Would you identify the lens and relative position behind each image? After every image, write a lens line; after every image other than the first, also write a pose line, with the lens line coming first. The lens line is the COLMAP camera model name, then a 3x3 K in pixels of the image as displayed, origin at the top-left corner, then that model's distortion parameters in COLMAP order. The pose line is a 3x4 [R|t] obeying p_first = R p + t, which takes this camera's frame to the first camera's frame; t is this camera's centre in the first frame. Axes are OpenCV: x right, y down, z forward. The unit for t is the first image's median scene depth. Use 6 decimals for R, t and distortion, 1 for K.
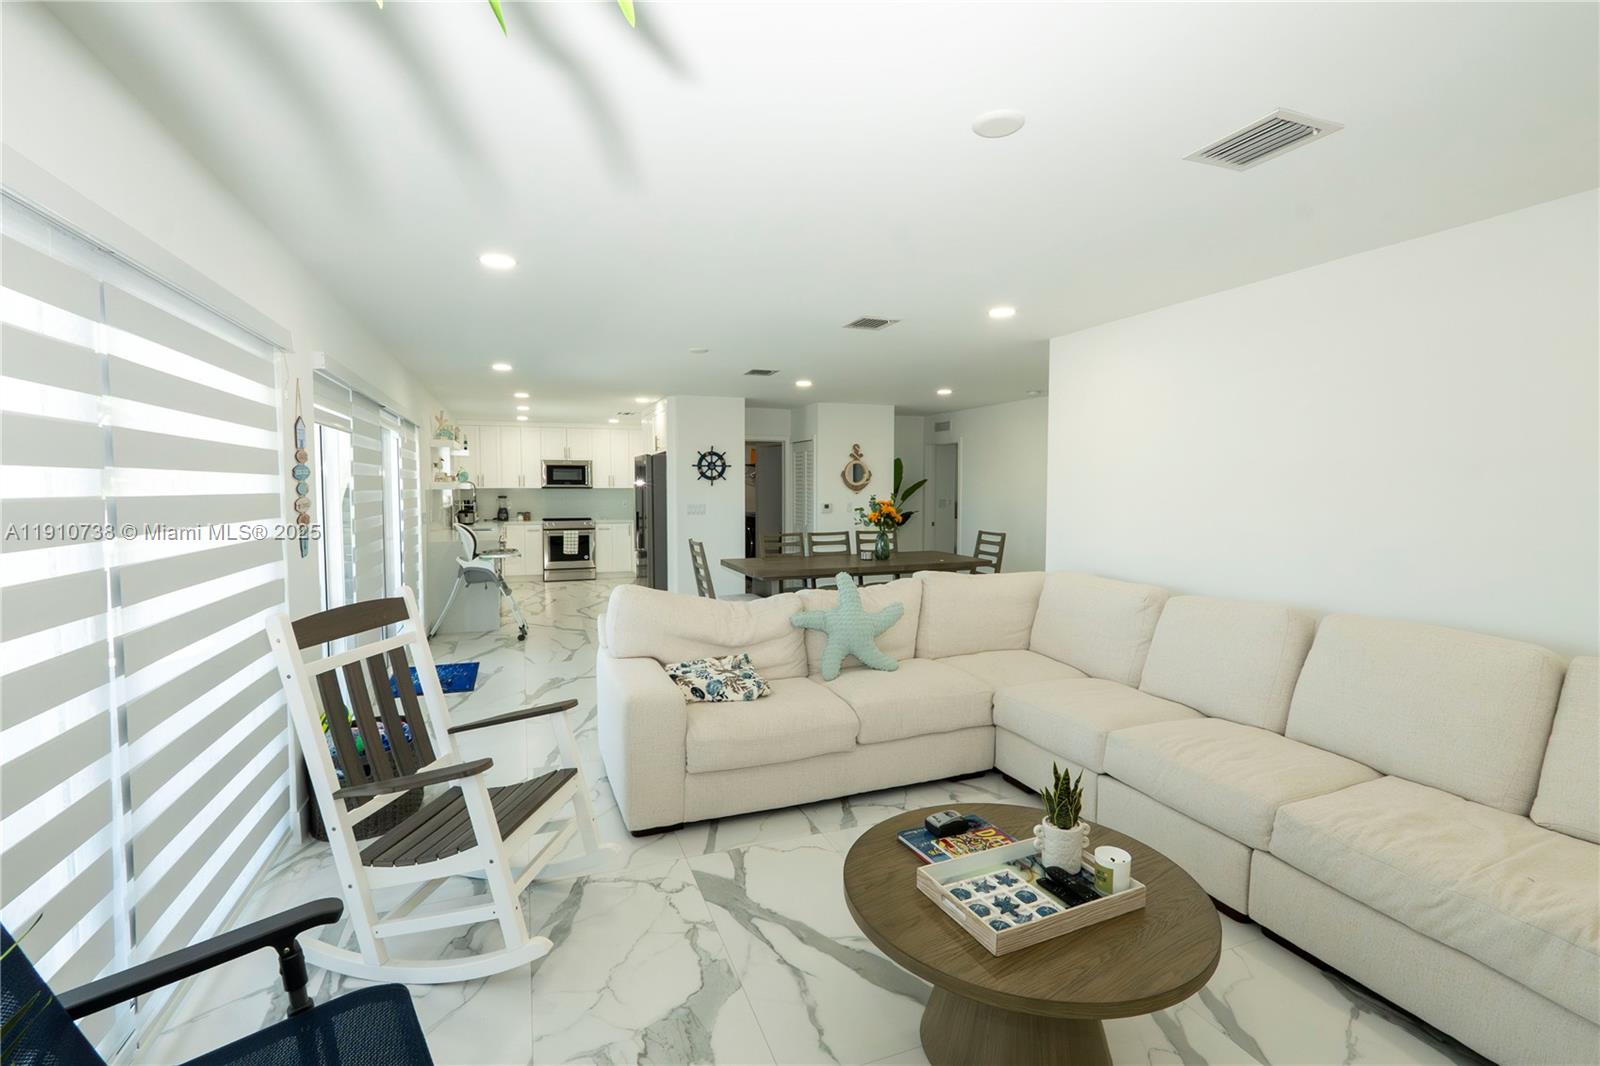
lens RADIAL K [[730.4, 0, 803.2], [0, 730.4, 536.6], [0, 0, 1]] dist [-0.014276, 0.002925]
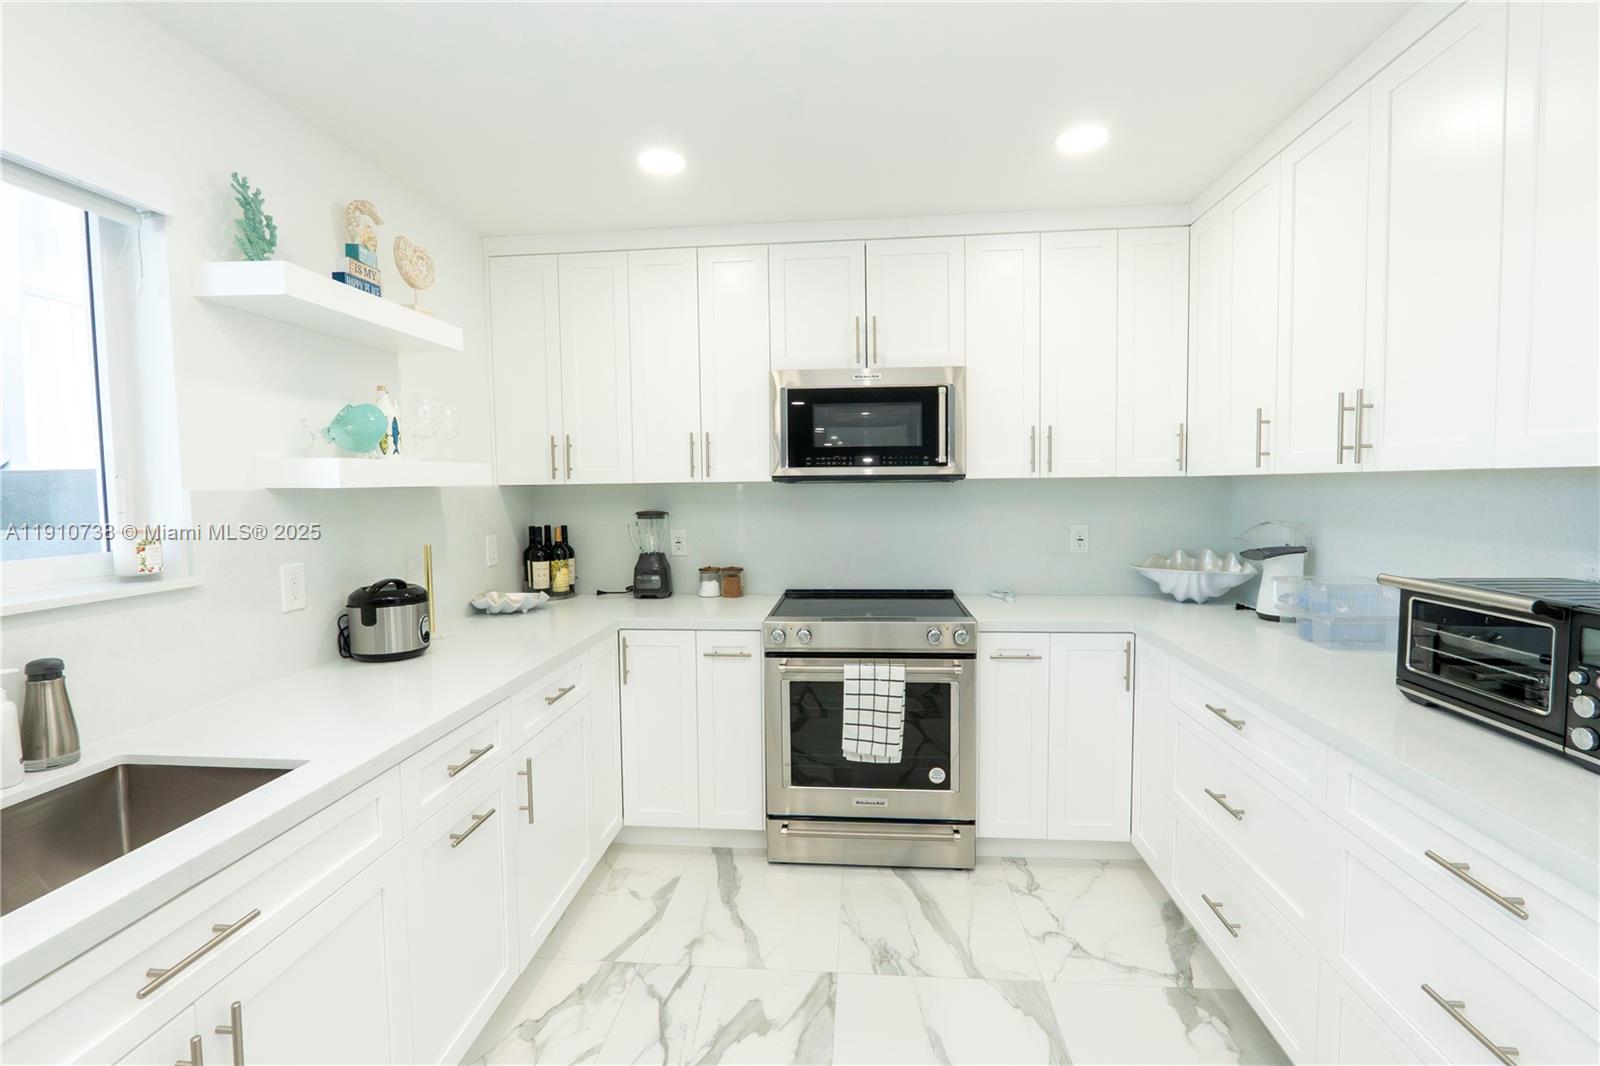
lens RADIAL K [[730.4, 0, 801.1], [0, 730.4, 527.8], [0, 0, 1]] dist [-0.014276, 0.002925]
pose [[0.896880, 0.014988, -0.442020, -0.695134], [-0.016314, 0.999867, 0.000801, -0.149647], [0.441973, 0.006493, 0.897005, 2.288900]]
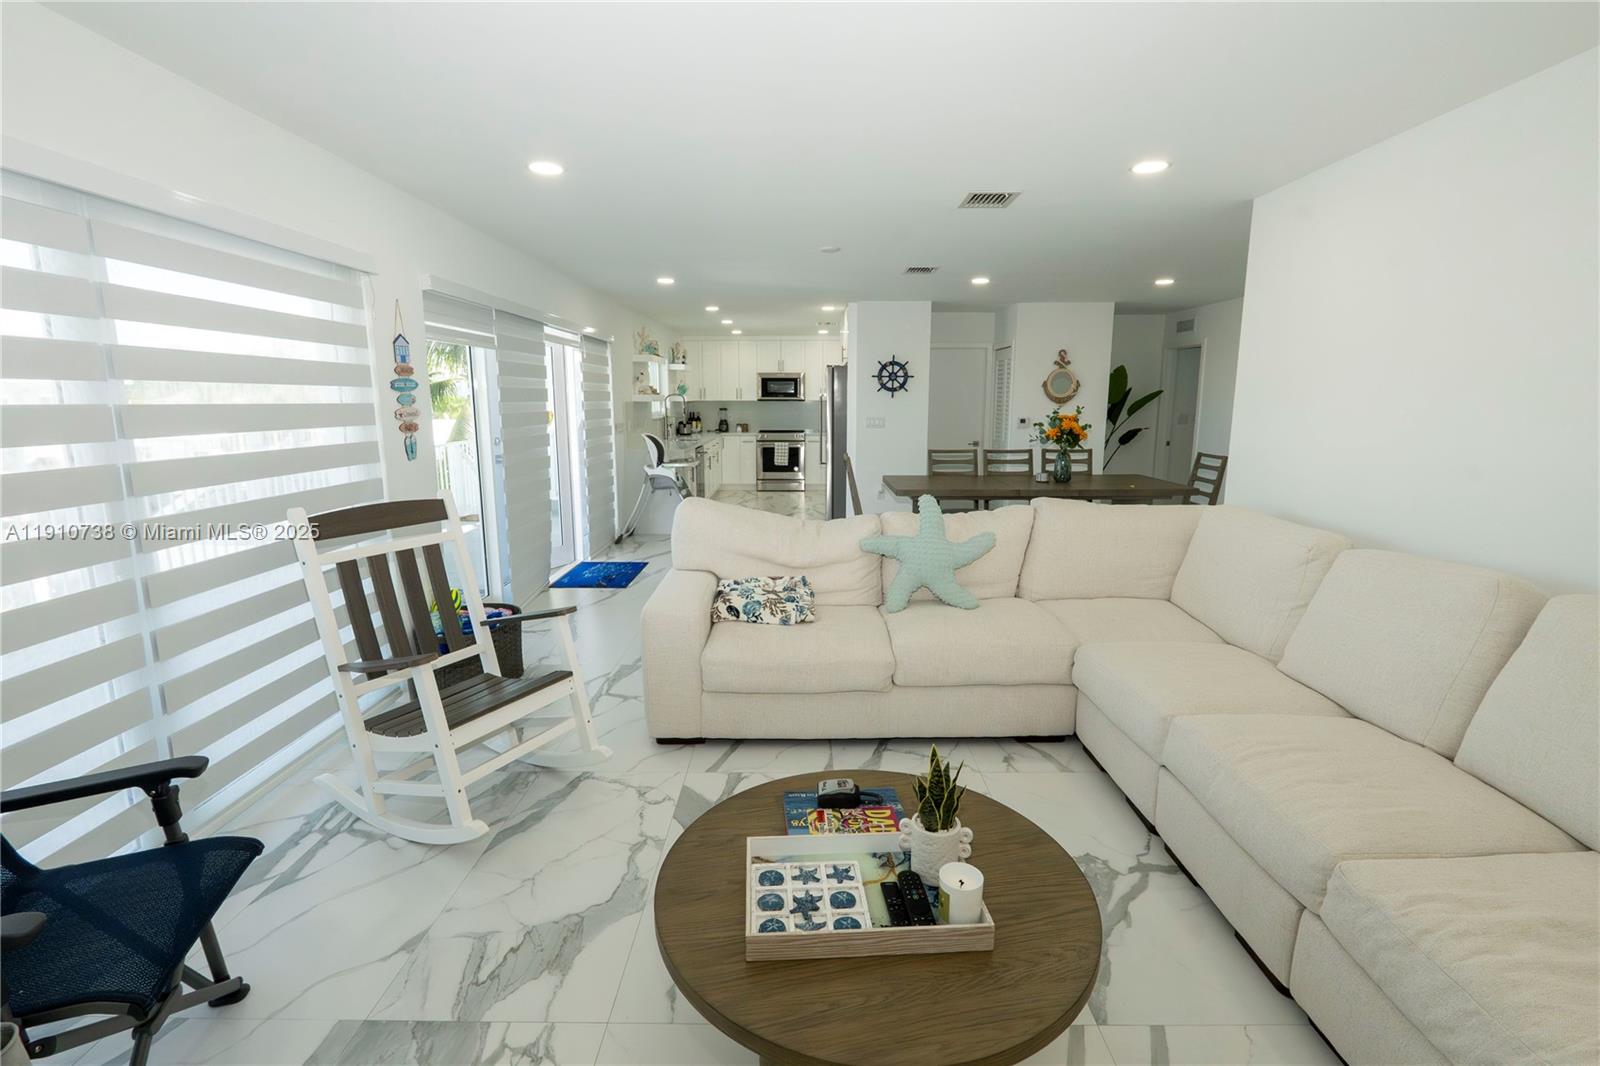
lens RADIAL K [[730.4, 0, 804.2], [0, 730.4, 535.1], [0, 0, 1]] dist [-0.014276, 0.002925]
pose [[0.931006, 0.065221, -0.359129, 0.262729], [-0.023772, 0.992652, 0.118647, -0.004554], [0.364229, -0.101923, 0.925715, 0.131078]]
